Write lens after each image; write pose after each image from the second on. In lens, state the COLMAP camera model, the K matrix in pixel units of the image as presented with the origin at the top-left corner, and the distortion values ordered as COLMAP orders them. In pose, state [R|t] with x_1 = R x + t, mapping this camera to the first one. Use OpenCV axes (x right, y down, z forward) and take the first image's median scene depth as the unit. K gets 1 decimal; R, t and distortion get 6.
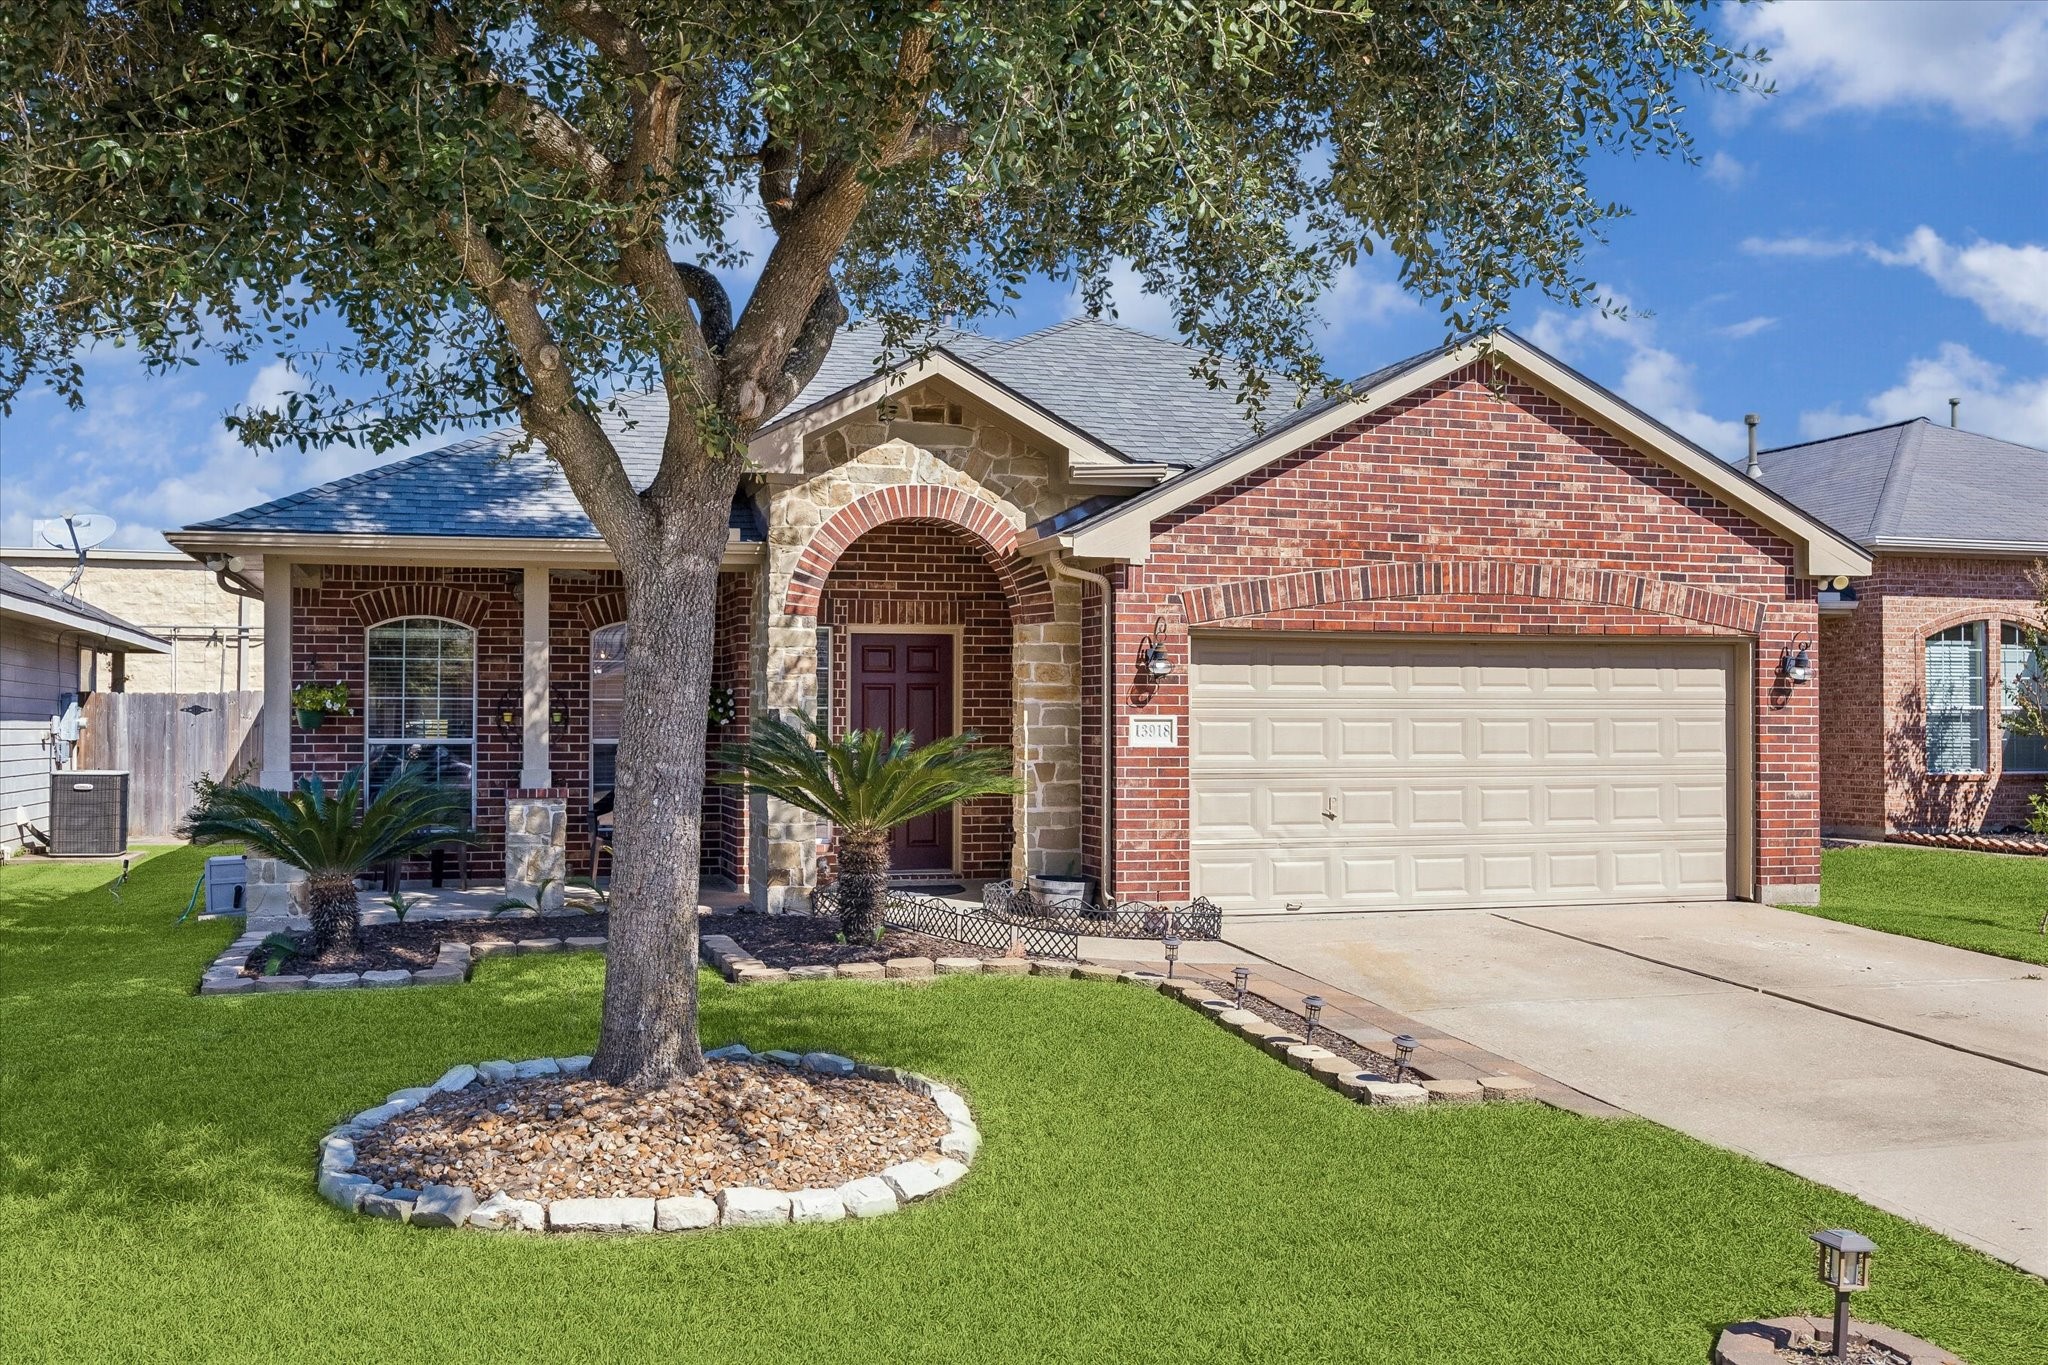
lens RADIAL K [[1907.3, 0, 1023.6], [0, 1907.3, 691.1], [0, 0, 1]] dist [0.135852, 0.000000]
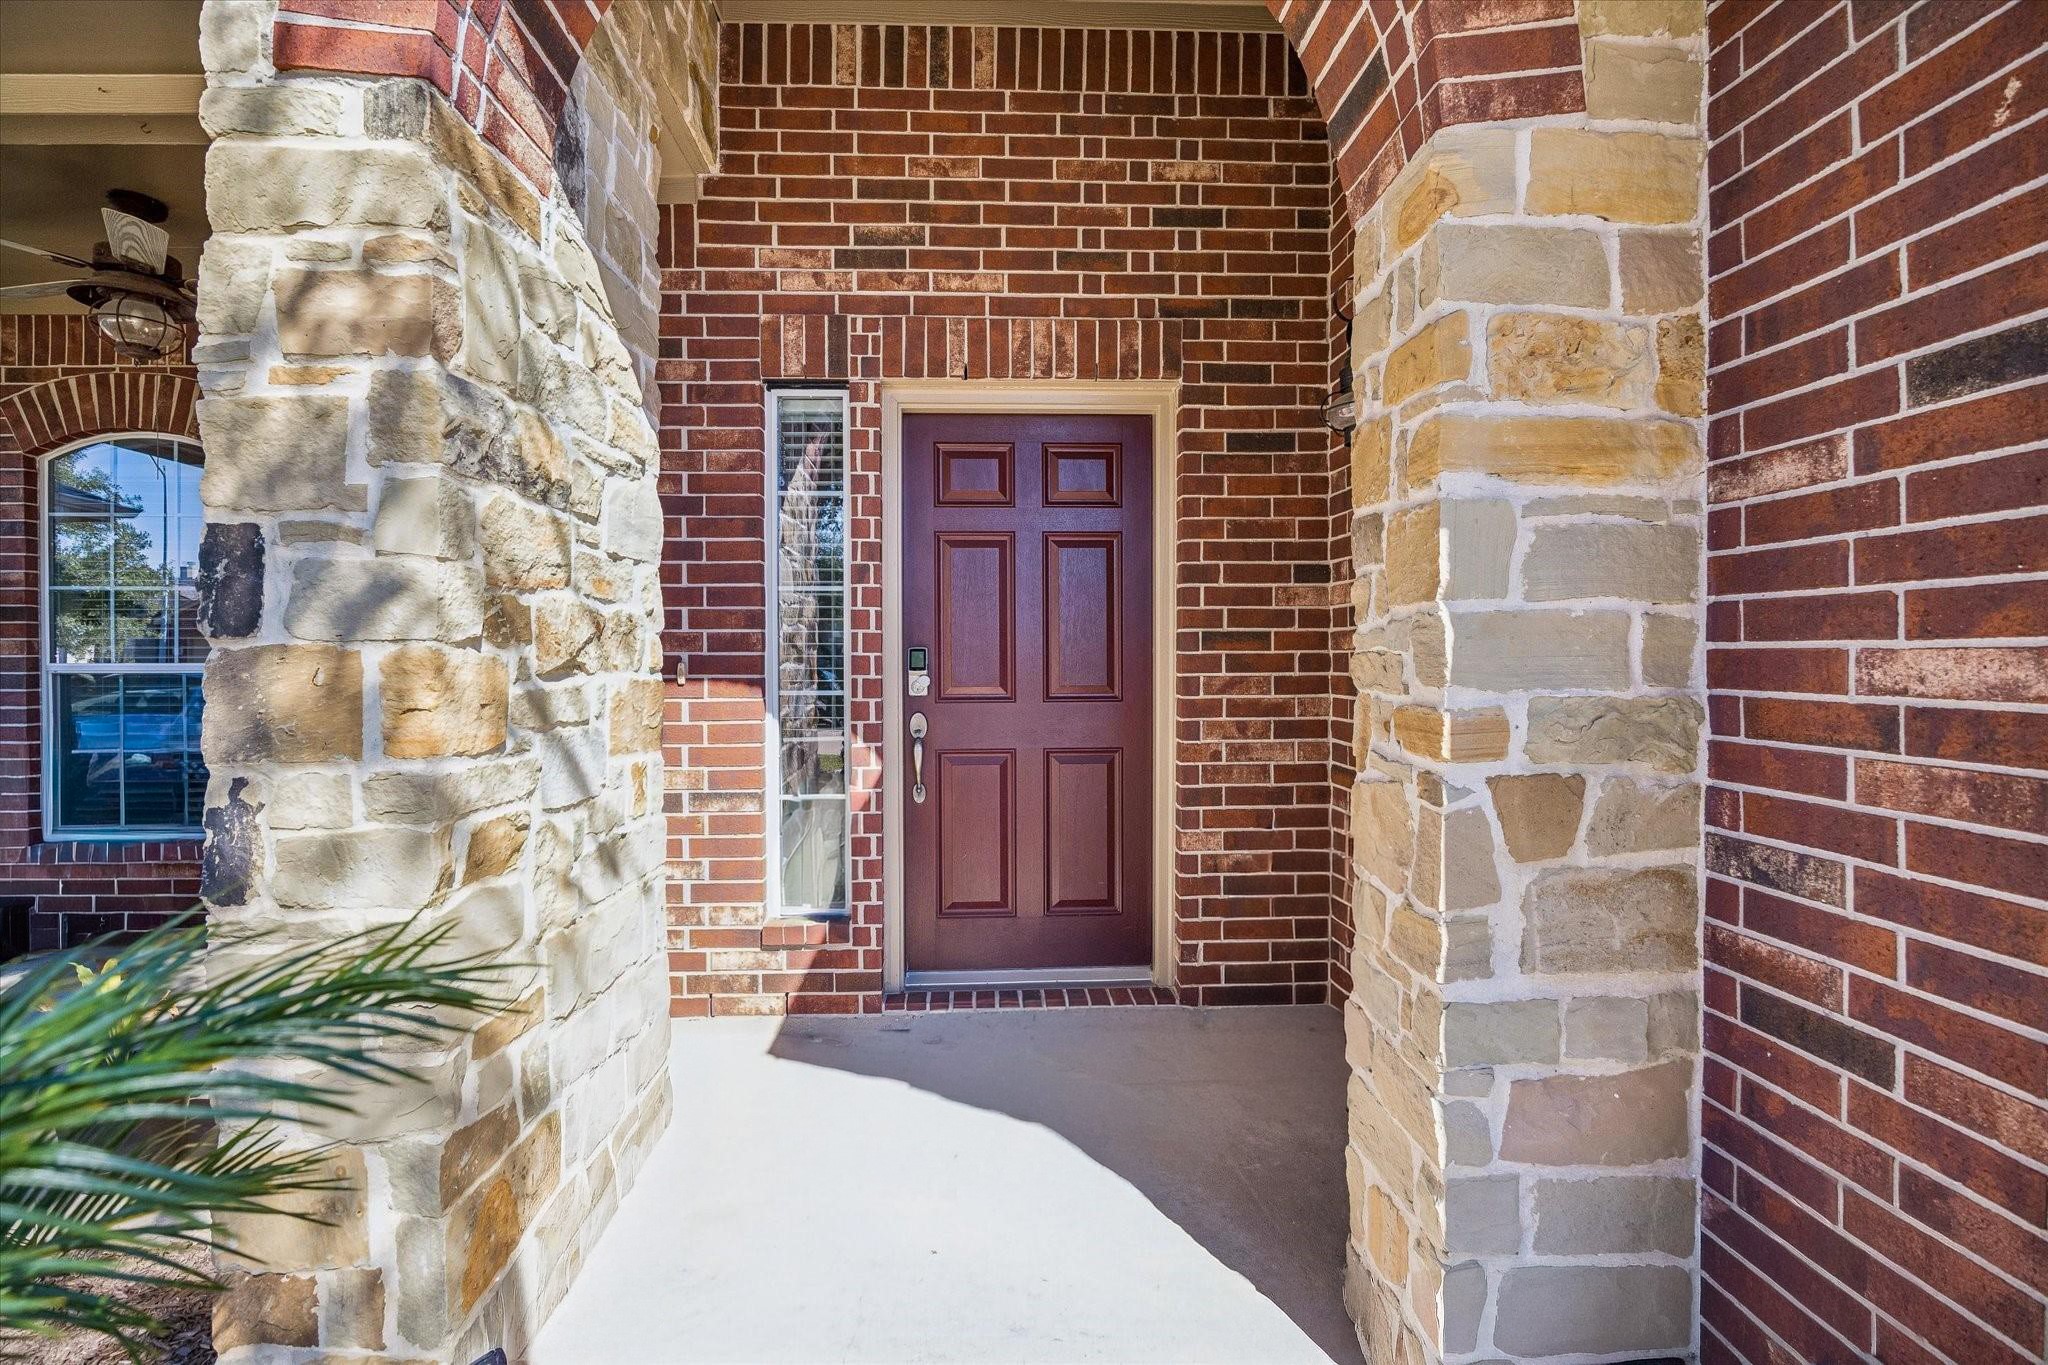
lens RADIAL K [[903.1, 0, 1024.6], [0, 903.1, 663.1], [0, 0, 1]] dist [-0.006341, 0.000670]
pose [[0.974479, -0.003384, -0.224454, -0.022012], [0.008862, 0.999687, 0.023403, 0.021879], [0.224304, -0.024795, 0.974204, 0.872958]]
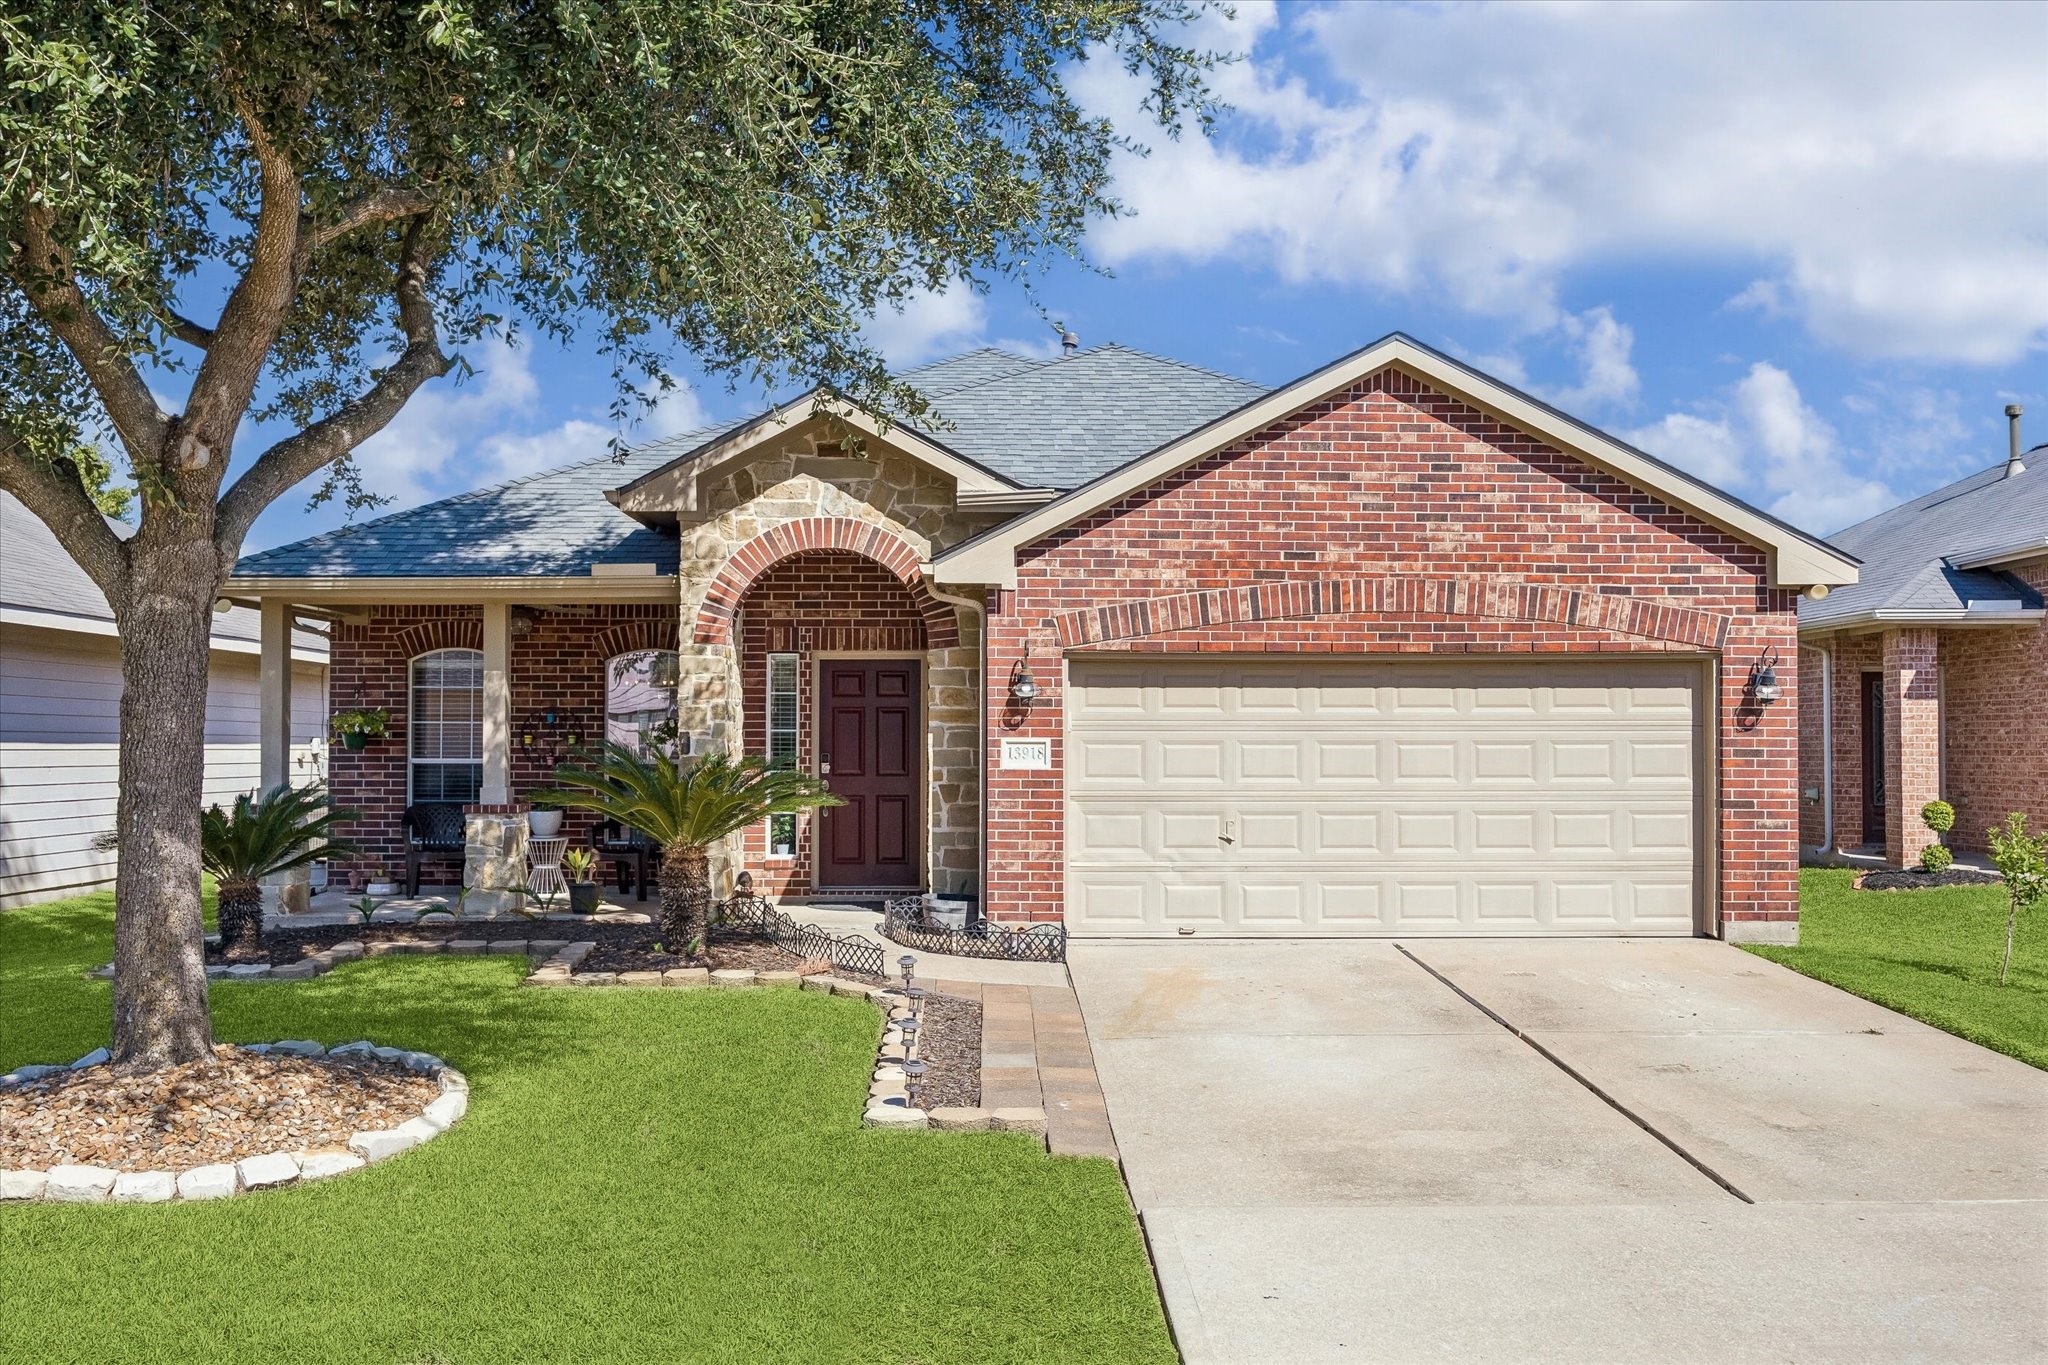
lens RADIAL K [[1907.3, 0, 1015.7], [0, 1907.3, 713.0], [0, 0, 1]] dist [0.135852, 0.000000]
pose [[0.963562, -0.003864, -0.267458, 0.314126], [0.003921, 0.999992, -0.000323, -0.000237], [0.267457, -0.000737, 0.963570, 0.022255]]
